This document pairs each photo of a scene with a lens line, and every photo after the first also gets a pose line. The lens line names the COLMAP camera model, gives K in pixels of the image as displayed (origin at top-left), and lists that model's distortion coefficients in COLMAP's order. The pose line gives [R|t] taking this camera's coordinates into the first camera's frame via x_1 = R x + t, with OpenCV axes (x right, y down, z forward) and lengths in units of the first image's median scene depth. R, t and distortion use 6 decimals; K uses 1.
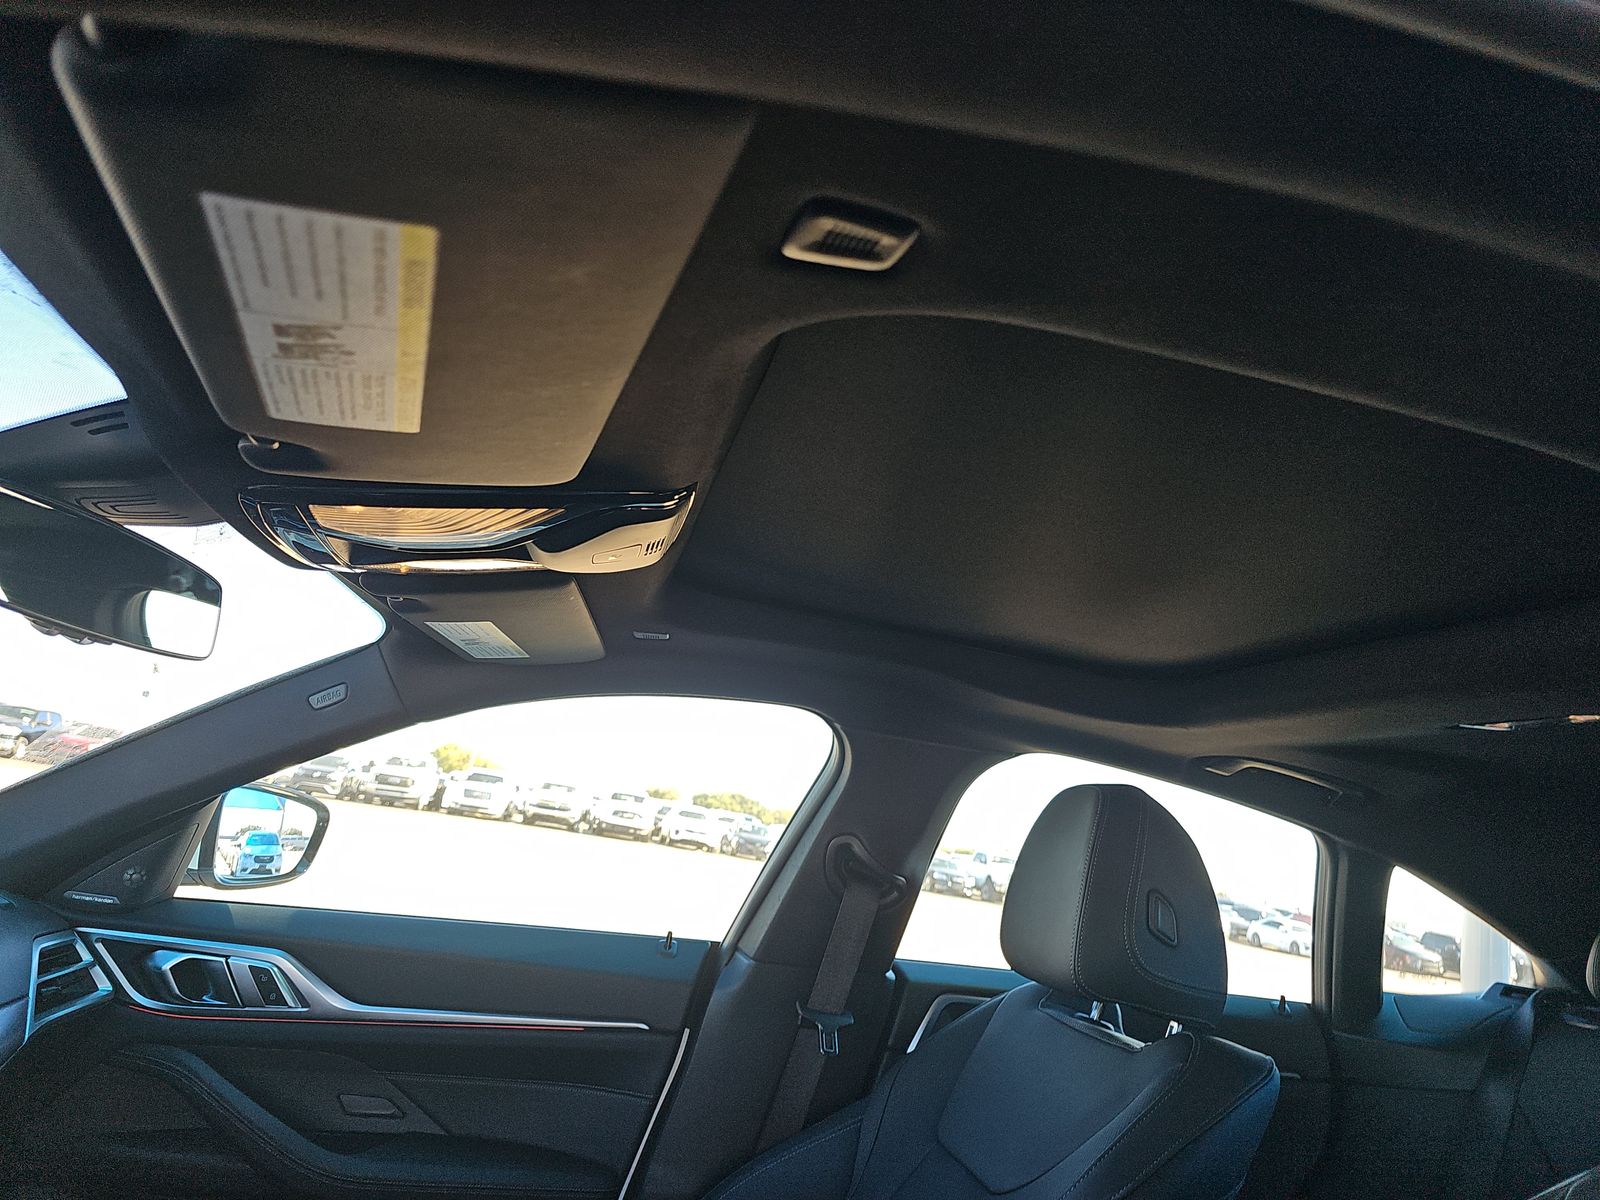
lens RADIAL K [[1078.0, 0, 801.6], [0, 1078.0, 602.2], [0, 0, 1]] dist [0.035184, -0.036226]
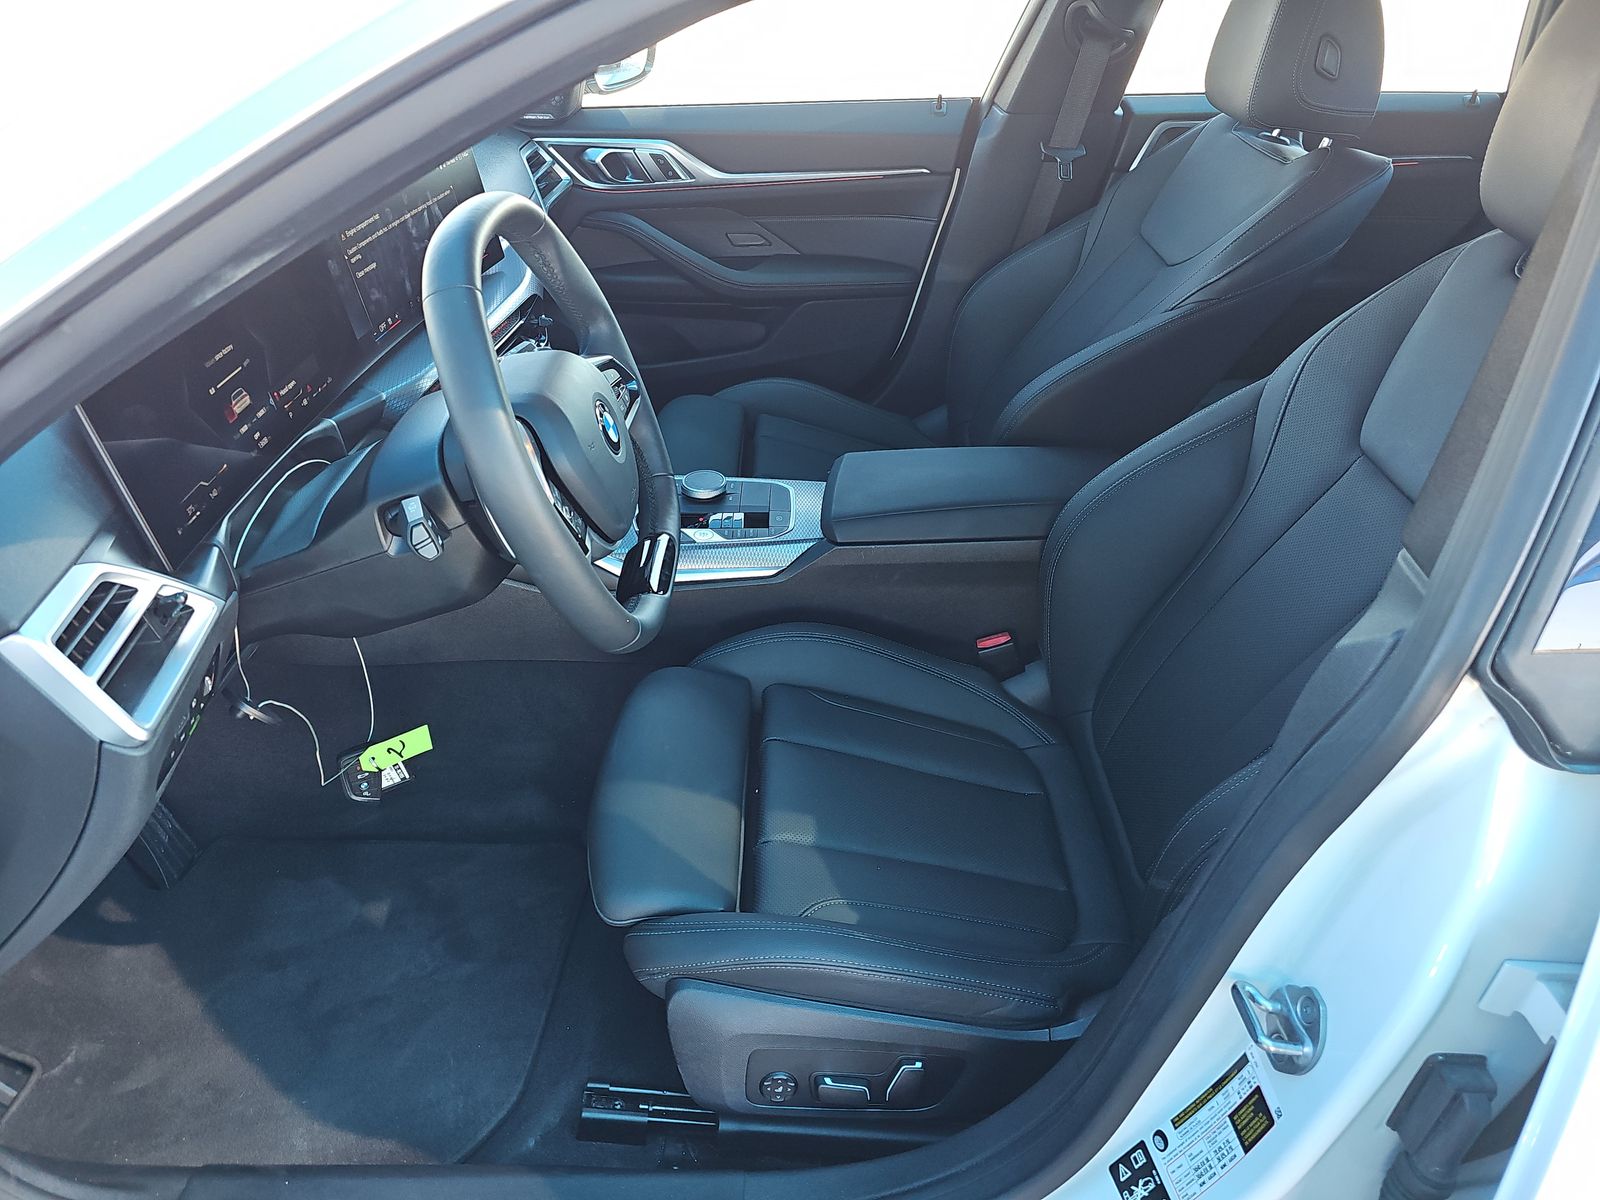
lens RADIAL K [[1078.0, 0, 800.0], [0, 1078.0, 596.8], [0, 0, 1]] dist [0.035184, -0.036226]
pose [[0.970852, 0.006819, -0.239583, 0.031481], [0.163684, 0.711328, 0.683535, -0.192067], [0.175083, -0.702827, 0.689478, -0.358034]]
